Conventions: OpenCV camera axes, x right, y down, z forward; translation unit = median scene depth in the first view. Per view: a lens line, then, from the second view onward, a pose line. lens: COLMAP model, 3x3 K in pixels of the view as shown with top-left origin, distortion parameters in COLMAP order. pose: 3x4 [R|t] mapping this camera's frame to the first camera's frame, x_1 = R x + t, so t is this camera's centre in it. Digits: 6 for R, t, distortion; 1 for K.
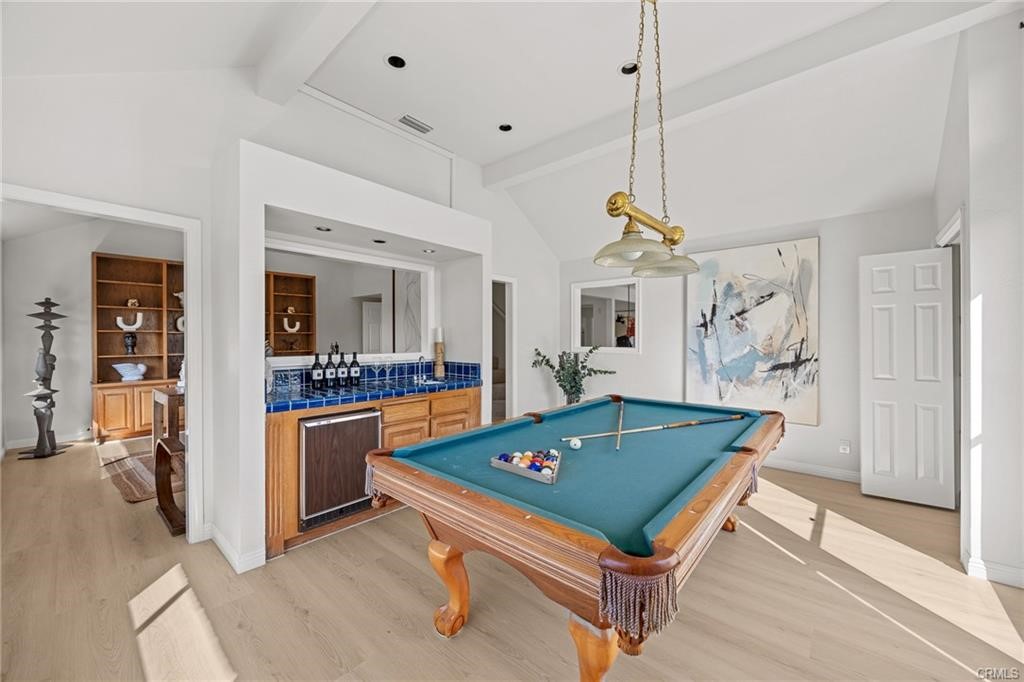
lens RADIAL K [[388.1, 0, 508.9], [0, 388.1, 339.9], [0, 0, 1]] dist [-0.006071, 0.000250]
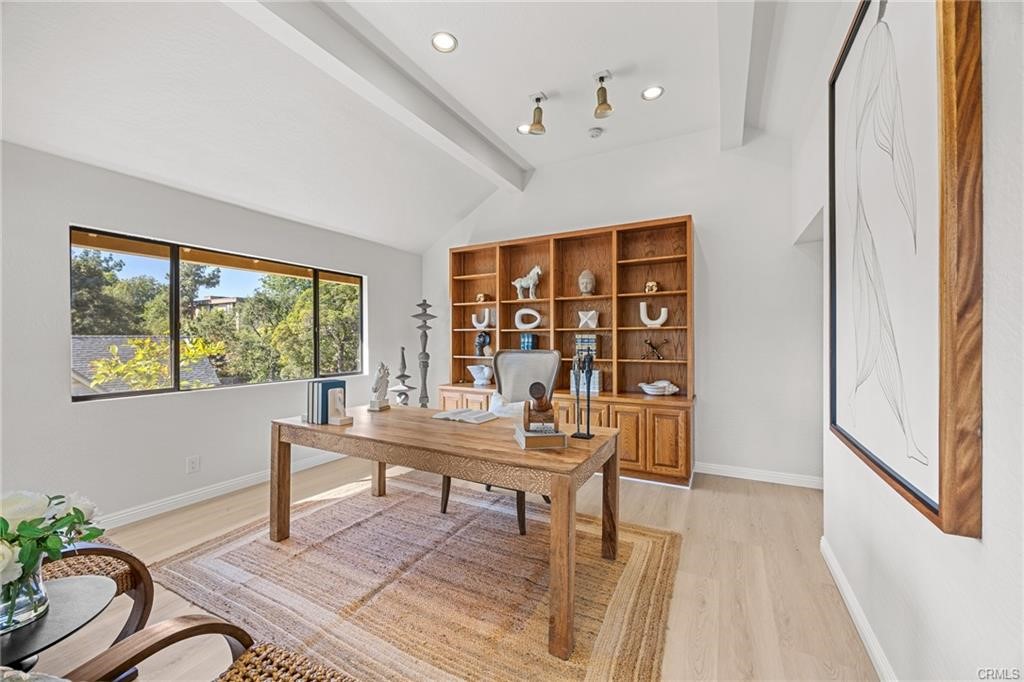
lens RADIAL K [[388.1, 0, 510.2], [0, 388.1, 337.3], [0, 0, 1]] dist [-0.006071, 0.000250]
pose [[0.213869, 0.010167, -0.976809, -0.086801], [-0.000445, 0.999947, 0.010311, -0.014144], [0.976862, -0.001770, 0.213862, 0.907287]]
